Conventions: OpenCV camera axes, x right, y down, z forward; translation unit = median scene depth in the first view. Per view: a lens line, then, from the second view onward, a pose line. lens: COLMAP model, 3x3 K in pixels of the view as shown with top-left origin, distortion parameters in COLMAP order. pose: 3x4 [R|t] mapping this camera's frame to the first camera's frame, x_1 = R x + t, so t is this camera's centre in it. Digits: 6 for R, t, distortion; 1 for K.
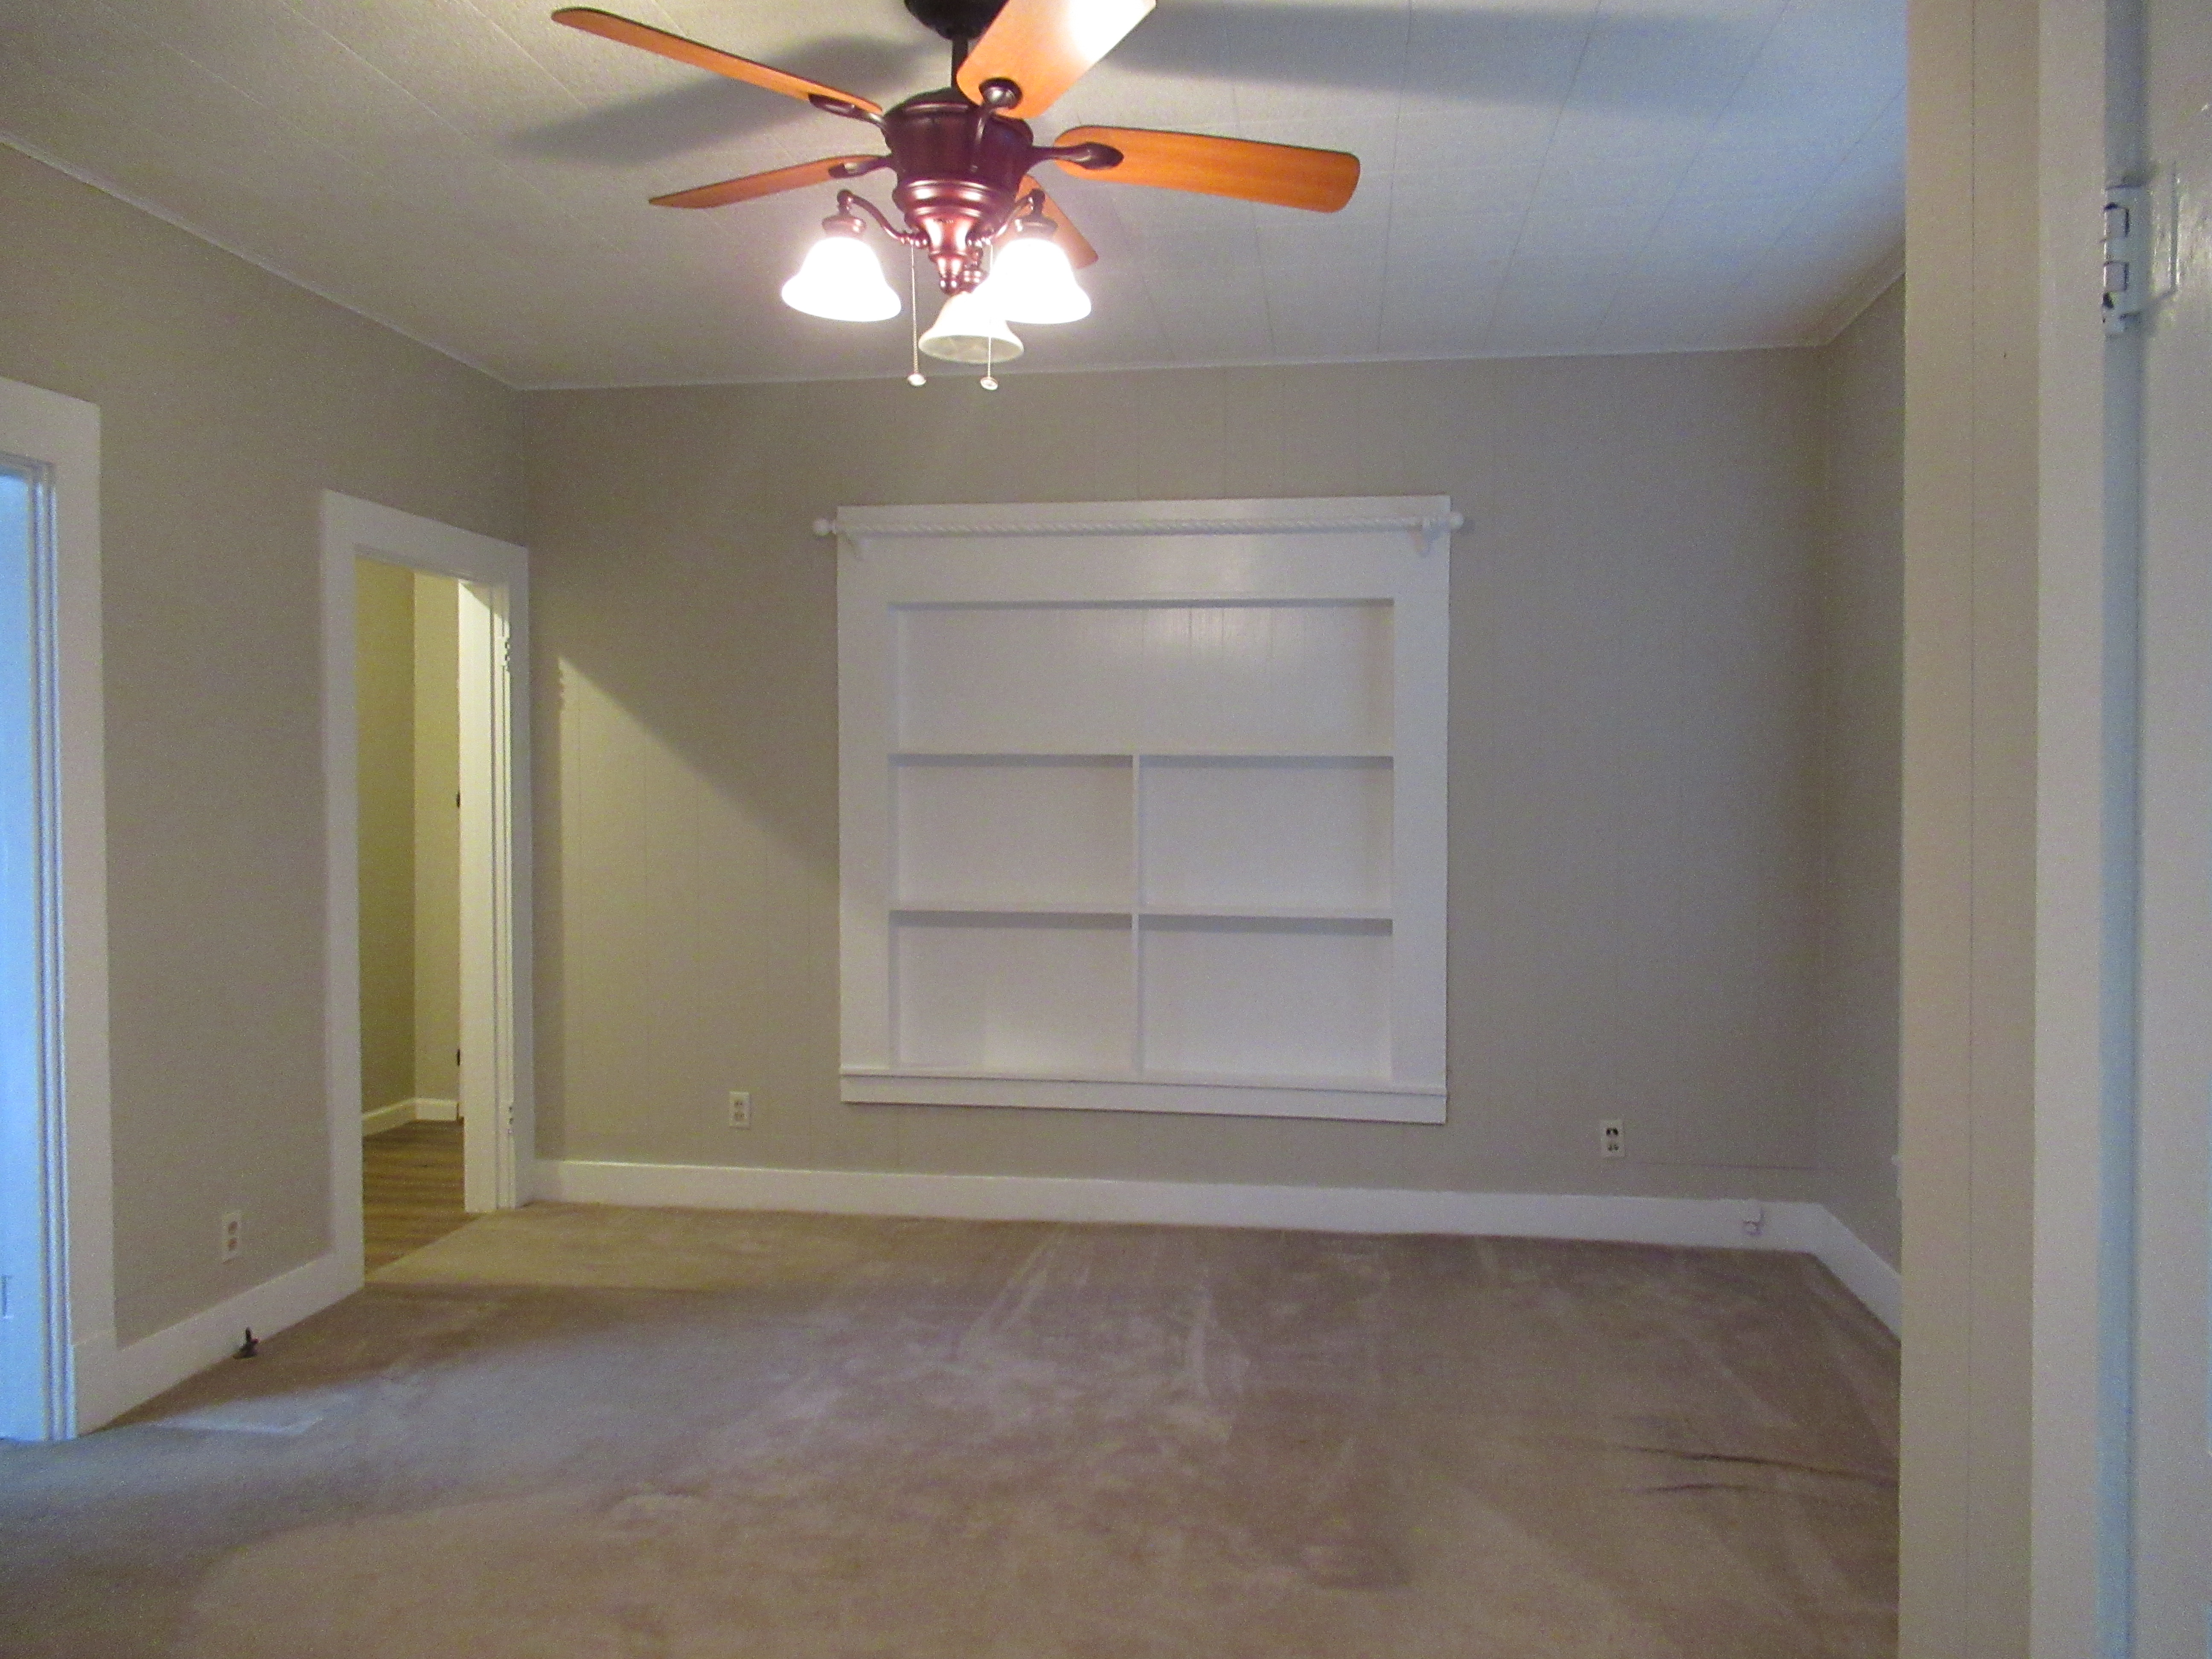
lens RADIAL K [[1650.9, 0, 1096.5], [0, 1650.9, 824.2], [0, 0, 1]] dist [-0.008348, -0.005940]
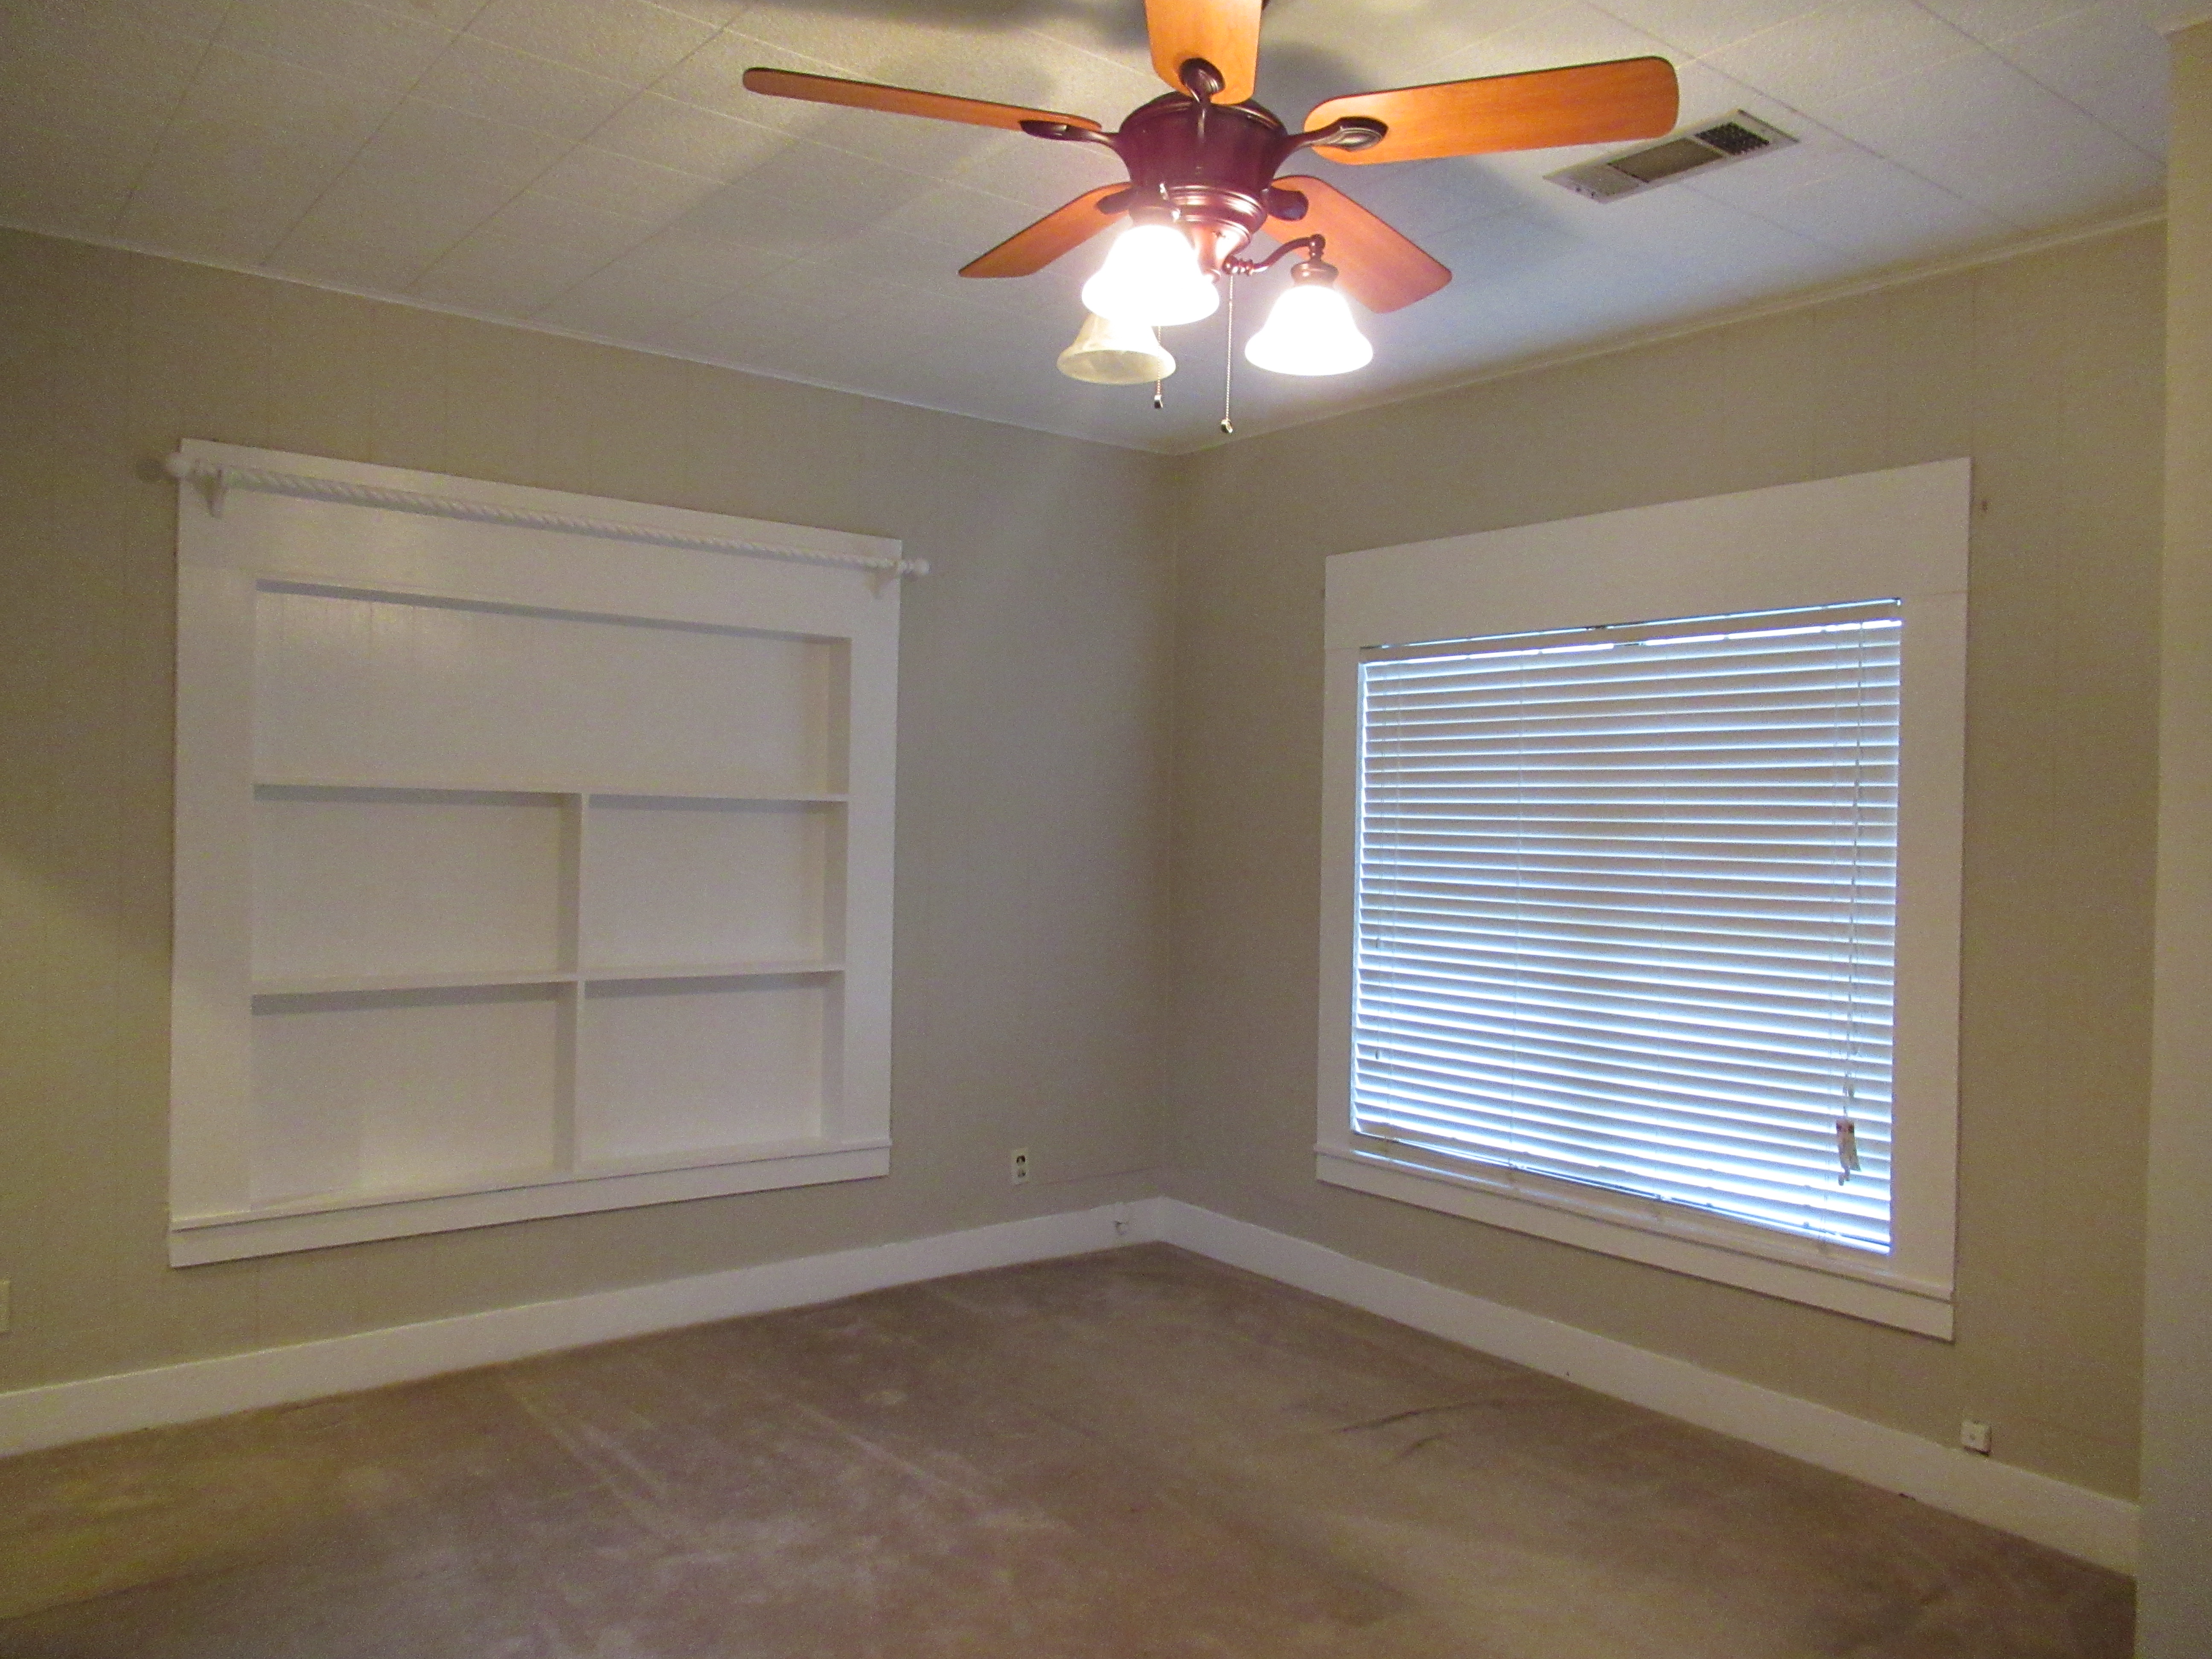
lens RADIAL K [[1650.9, 0, 1098.6], [0, 1650.9, 830.6], [0, 0, 1]] dist [-0.008348, -0.005940]
pose [[0.680872, 0.006607, 0.732373, -0.432863], [-0.003755, 0.999978, -0.005530, -0.019672], [-0.732393, 0.001015, 0.680882, 0.239616]]
